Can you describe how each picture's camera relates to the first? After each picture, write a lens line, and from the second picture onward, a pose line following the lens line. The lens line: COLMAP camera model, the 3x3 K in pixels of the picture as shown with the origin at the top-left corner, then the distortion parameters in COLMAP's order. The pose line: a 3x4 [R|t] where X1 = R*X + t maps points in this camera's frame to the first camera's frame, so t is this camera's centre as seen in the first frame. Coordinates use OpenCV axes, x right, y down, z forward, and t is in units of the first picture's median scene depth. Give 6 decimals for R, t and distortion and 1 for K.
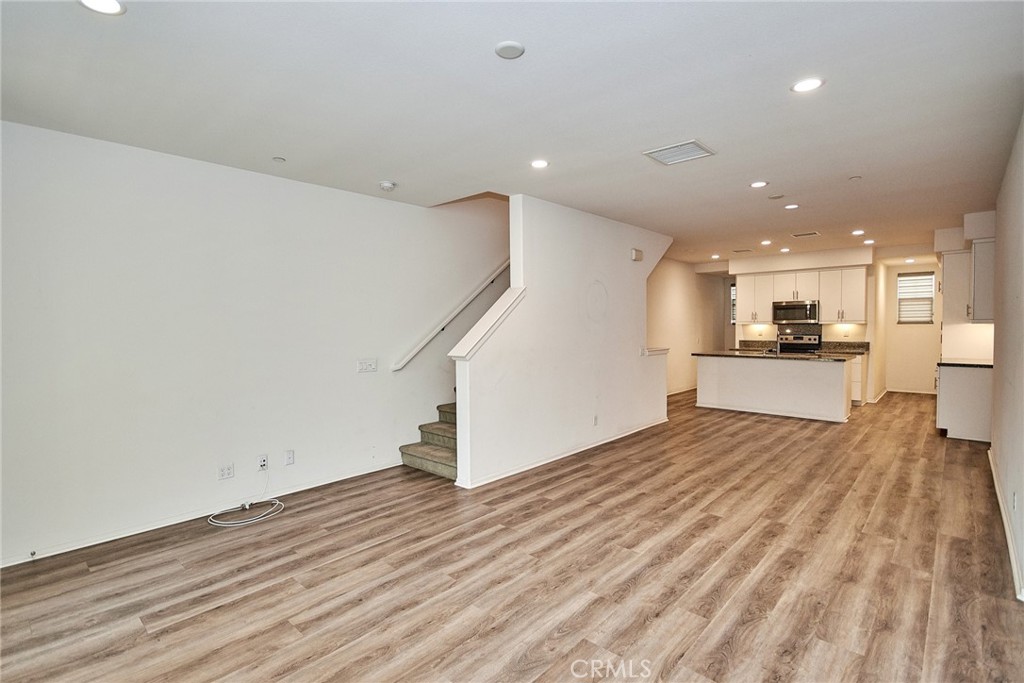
lens RADIAL K [[462.0, 0, 514.5], [0, 462.0, 343.1], [0, 0, 1]] dist [0.001274, -0.010212]
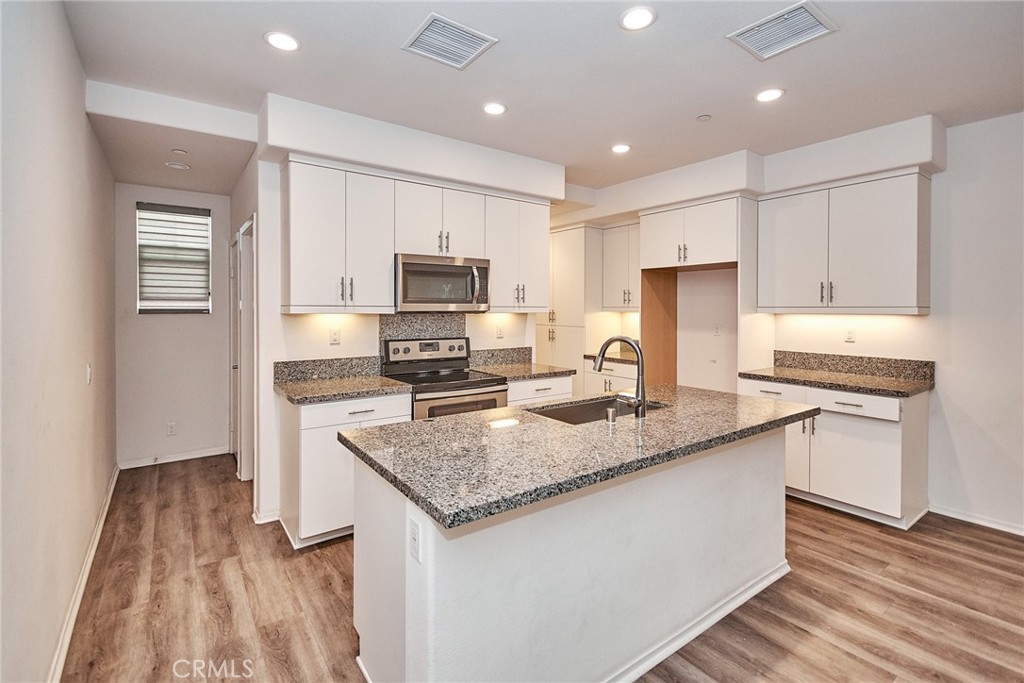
lens RADIAL K [[465.3, 0, 516.1], [0, 465.3, 312.4], [0, 0, 1]] dist [-0.000743, -0.000414]
pose [[0.169516, 0.005409, 0.985513, 0.353827], [0.035452, 0.999304, -0.011583, -0.056291], [-0.984890, 0.036902, 0.169206, 1.407981]]
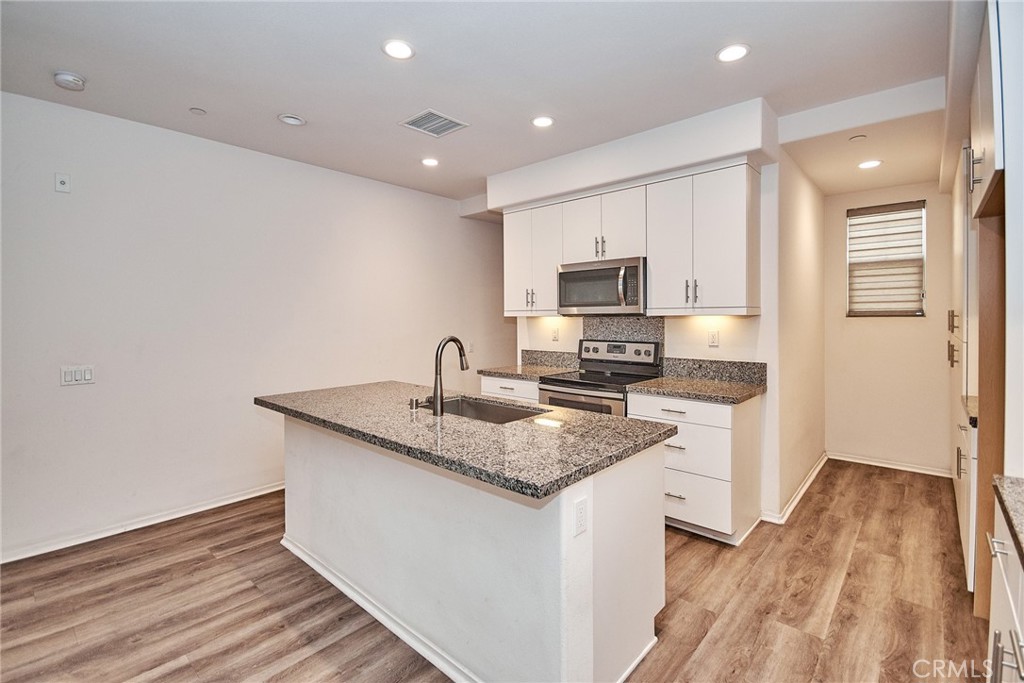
lens RADIAL K [[460.8, 0, 511.8], [0, 460.8, 323.1], [0, 0, 1]] dist [-0.004187, -0.000857]
pose [[0.999576, 0.005471, 0.028604, 0.836439], [-0.004678, 0.999605, -0.027720, -0.036489], [-0.028744, 0.027574, 0.999206, 0.950941]]
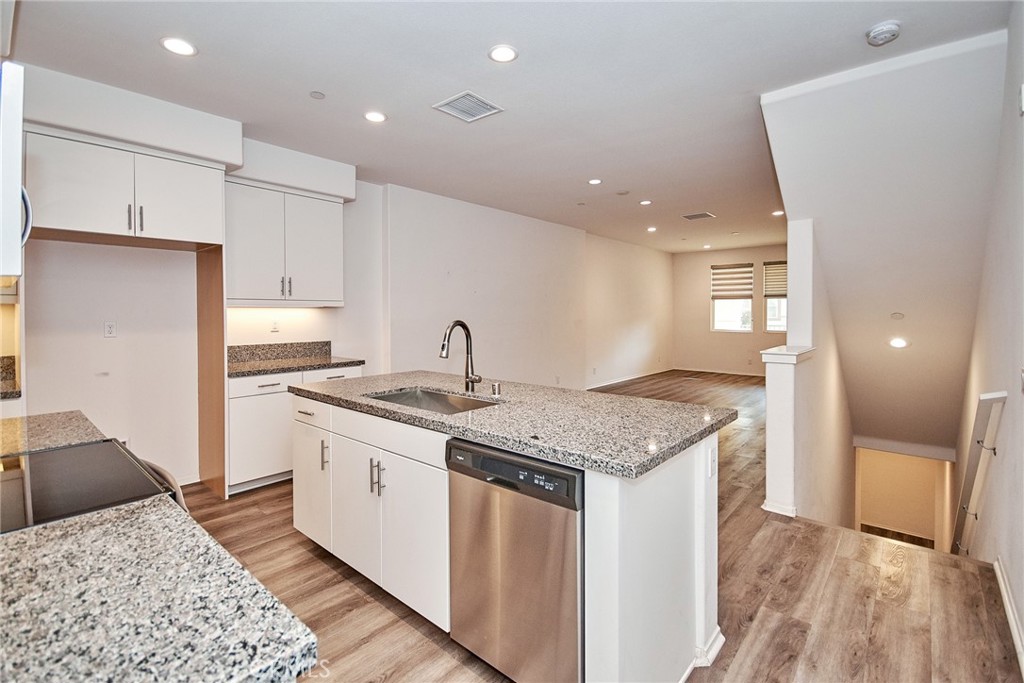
lens RADIAL K [[472.6, 0, 518.7], [0, 472.6, 317.8], [0, 0, 1]] dist [0.037036, -0.025200]
pose [[-0.998449, 0.013684, -0.053973, 0.759030], [0.010840, 0.998554, 0.052654, -0.062969], [0.054615, 0.051987, -0.997153, 1.849893]]
